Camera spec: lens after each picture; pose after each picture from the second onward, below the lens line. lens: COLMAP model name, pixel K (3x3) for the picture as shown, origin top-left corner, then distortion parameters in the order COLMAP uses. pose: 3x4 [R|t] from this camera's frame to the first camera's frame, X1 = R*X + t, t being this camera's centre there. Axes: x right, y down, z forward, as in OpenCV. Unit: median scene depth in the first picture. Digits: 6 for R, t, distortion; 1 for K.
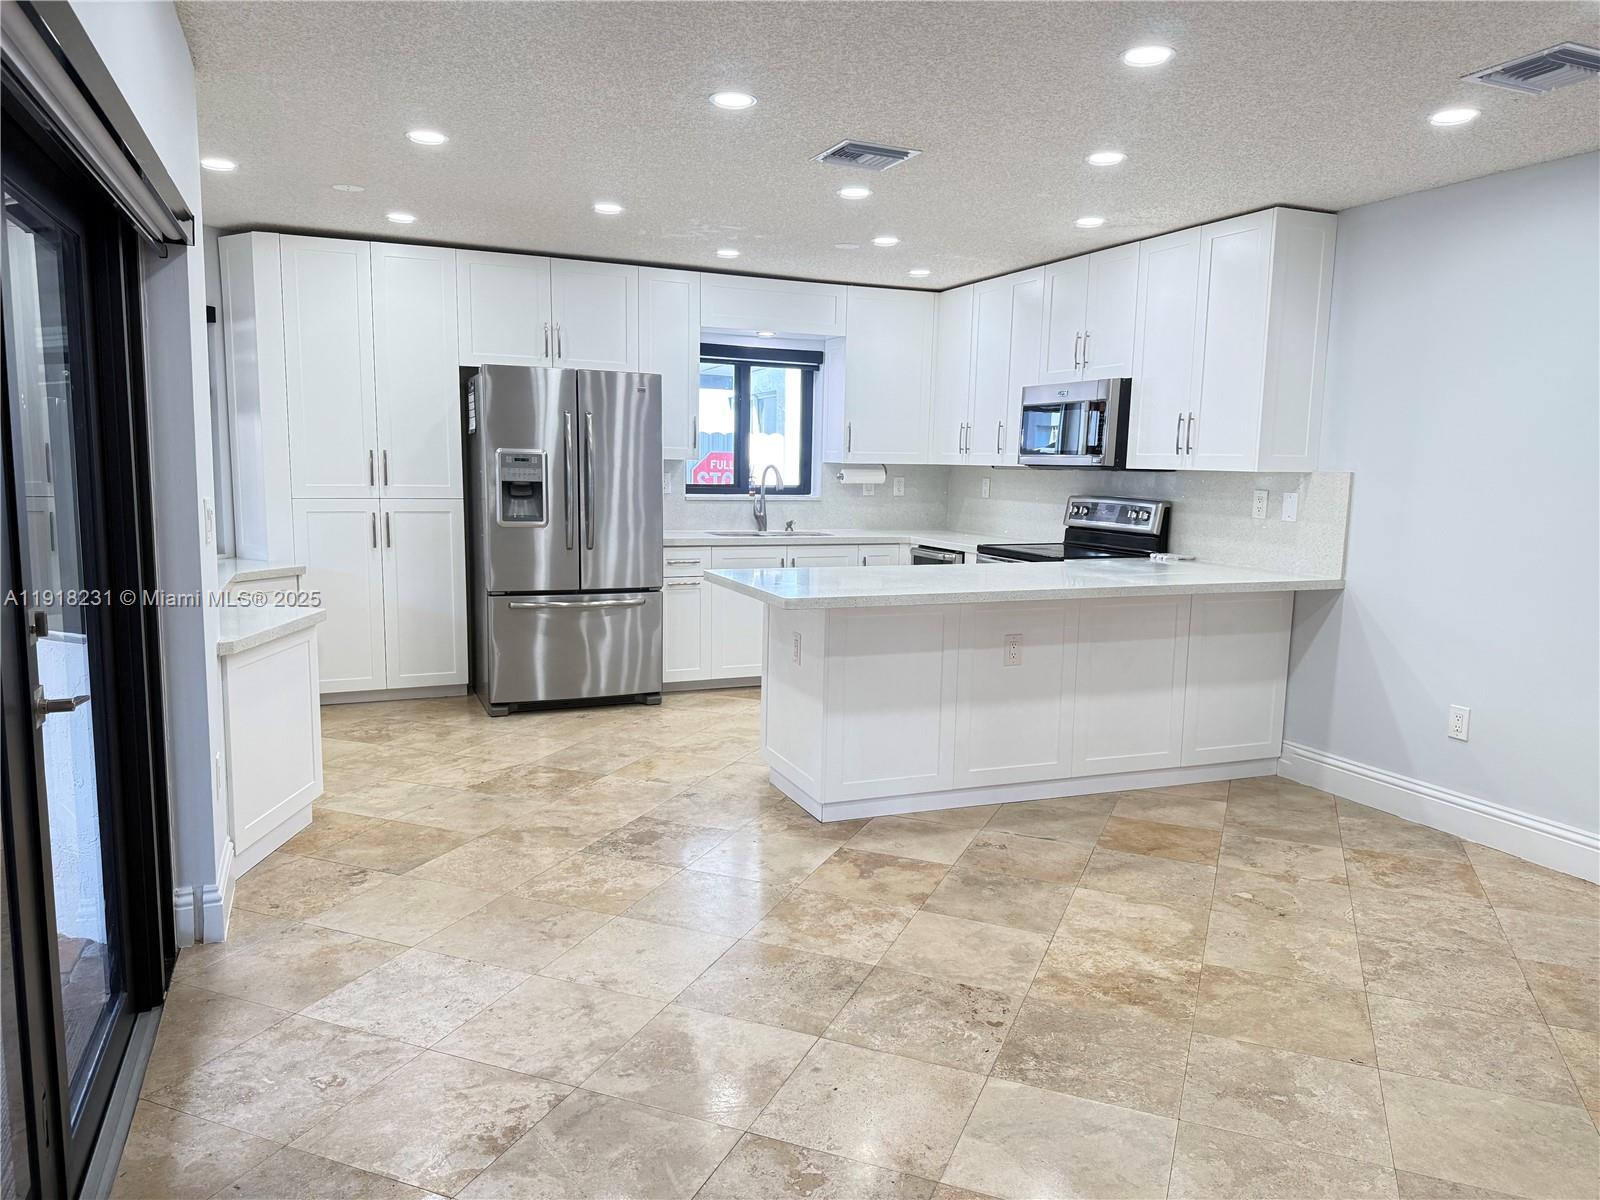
lens RADIAL K [[1142.0, 0, 819.2], [0, 1142.0, 589.6], [0, 0, 1]] dist [0.063786, -0.073873]
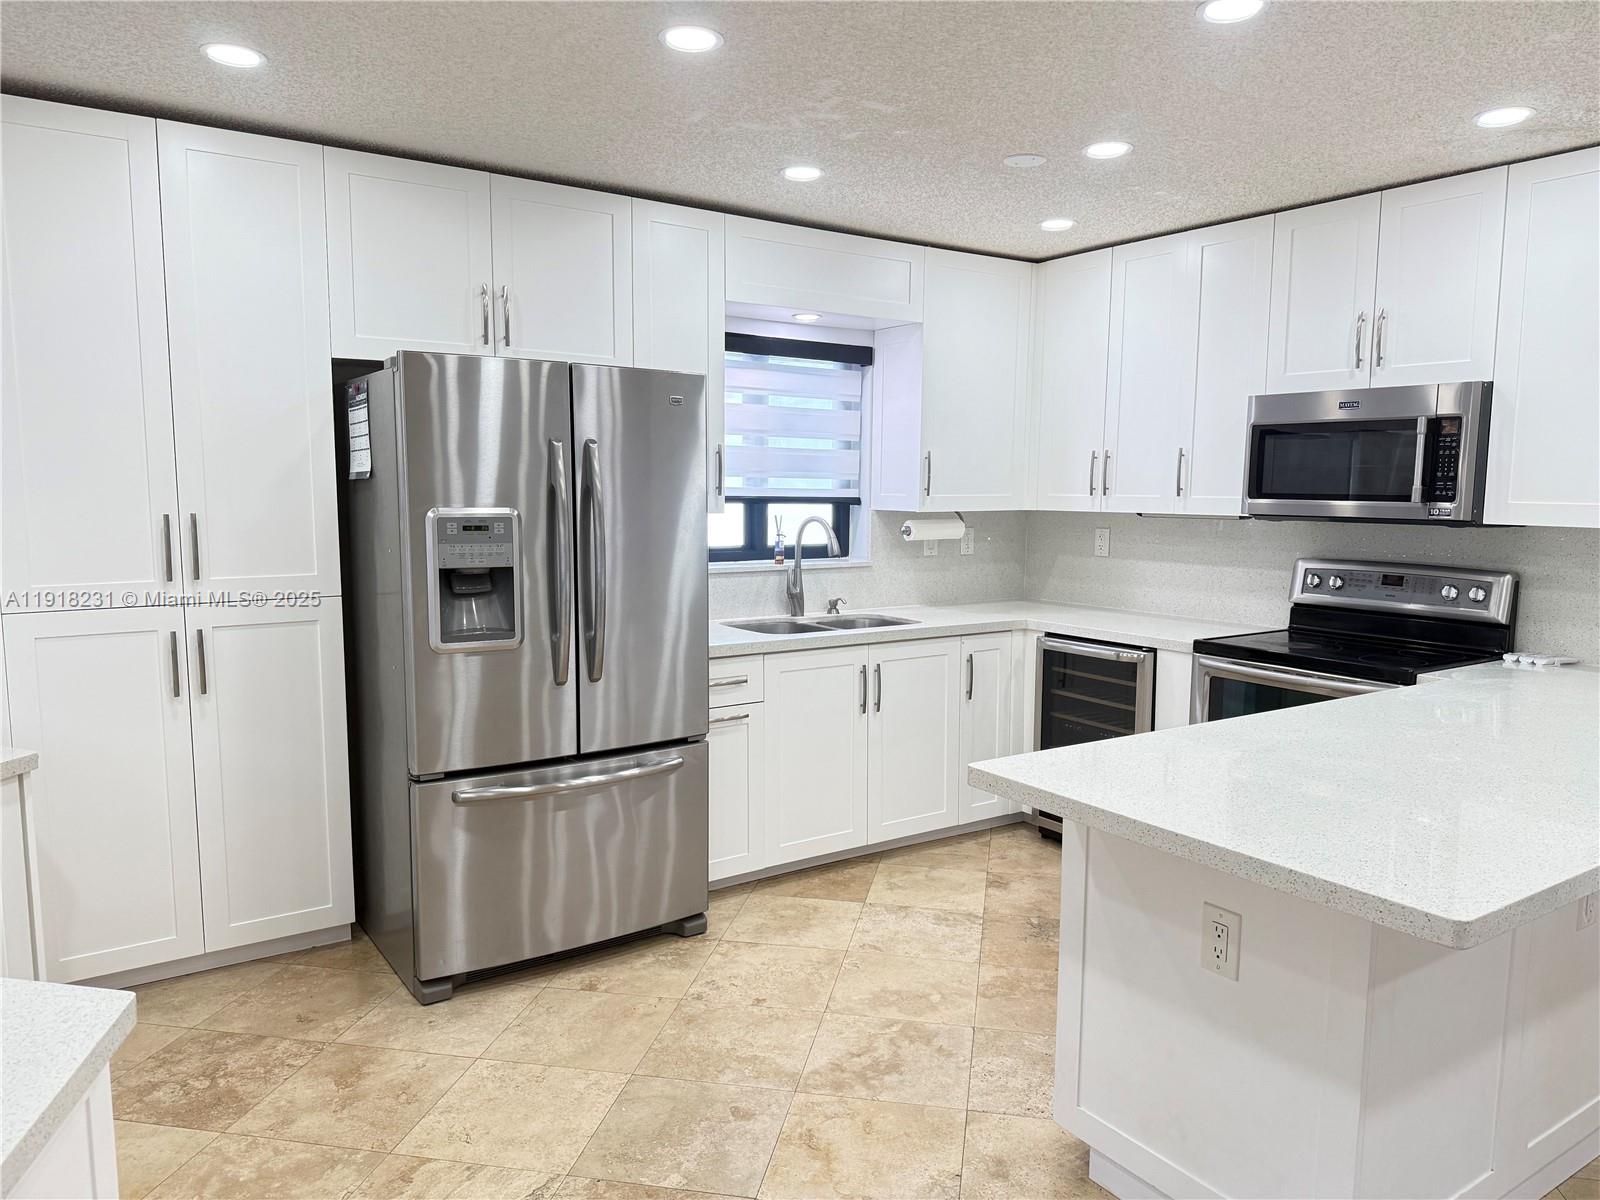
lens RADIAL K [[1142.0, 0, 817.6], [0, 1142.0, 585.9], [0, 0, 1]] dist [0.063786, -0.073873]
pose [[0.980385, -0.030534, 0.194710, -0.208120], [0.034734, 0.999231, -0.018188, -0.070595], [-0.194005, 0.024594, 0.980692, 0.438801]]
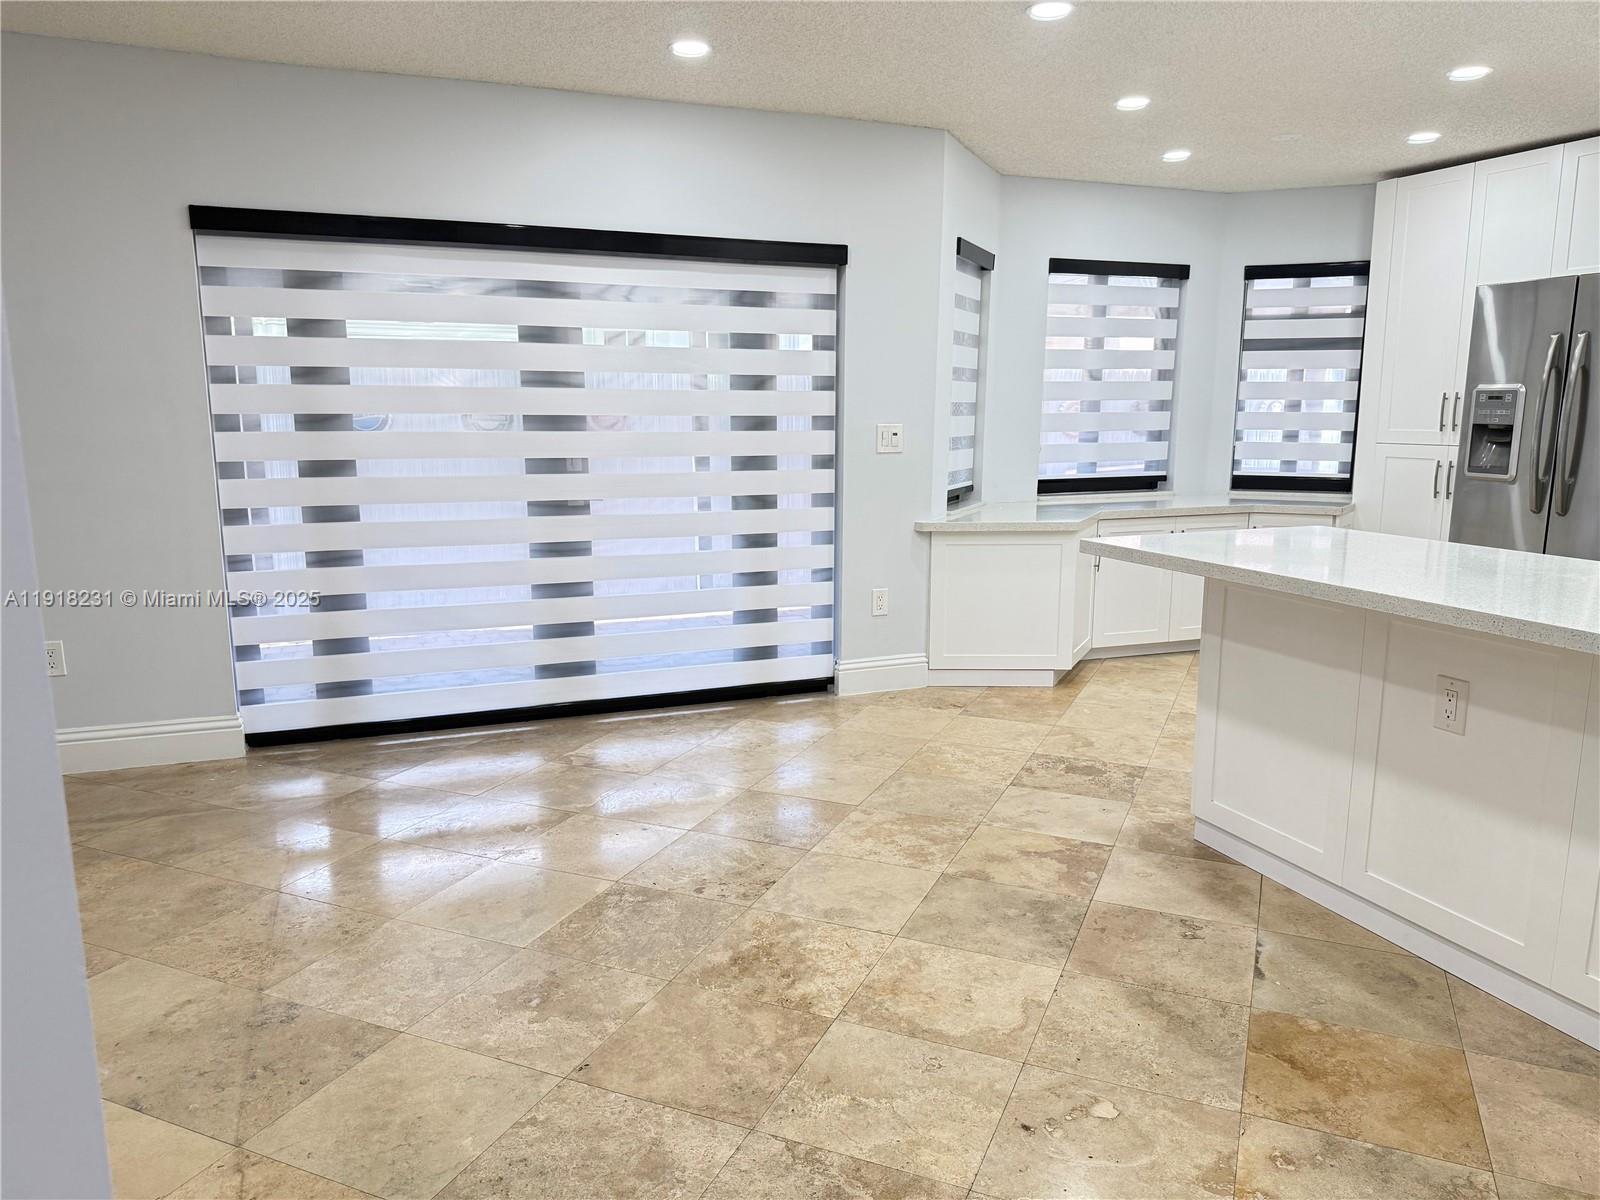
lens RADIAL K [[1142.0, 0, 794.9], [0, 1142.0, 605.3], [0, 0, 1]] dist [0.063786, -0.073873]
pose [[-0.041801, 0.155064, -0.987020, 0.601790], [-0.117493, 0.980266, 0.158979, -0.040660], [0.992194, 0.122613, -0.022757, 0.542655]]
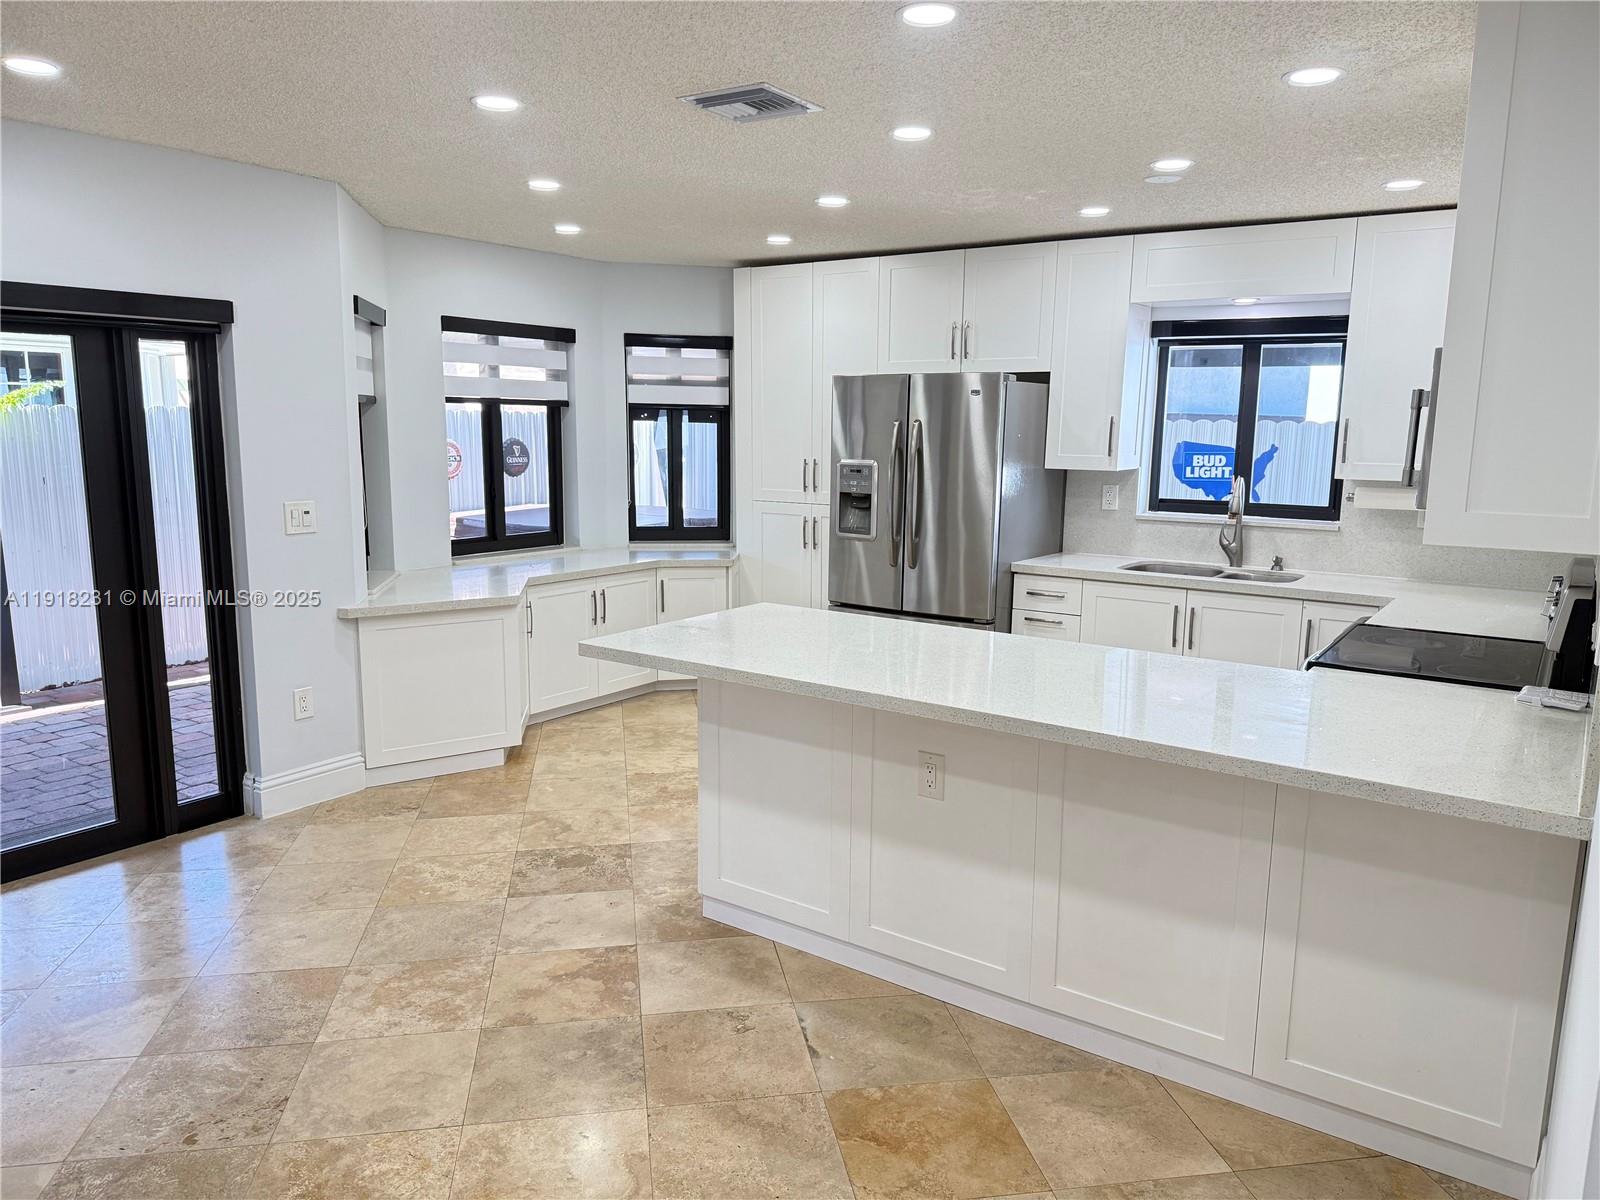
lens RADIAL K [[1142.0, 0, 803.1], [0, 1142.0, 592.4], [0, 0, 1]] dist [0.063786, -0.073873]
pose [[0.516495, 0.116648, -0.848308, 0.556558], [-0.098147, 0.992213, 0.076679, -0.080728], [0.850647, 0.043654, 0.523922, 0.458419]]
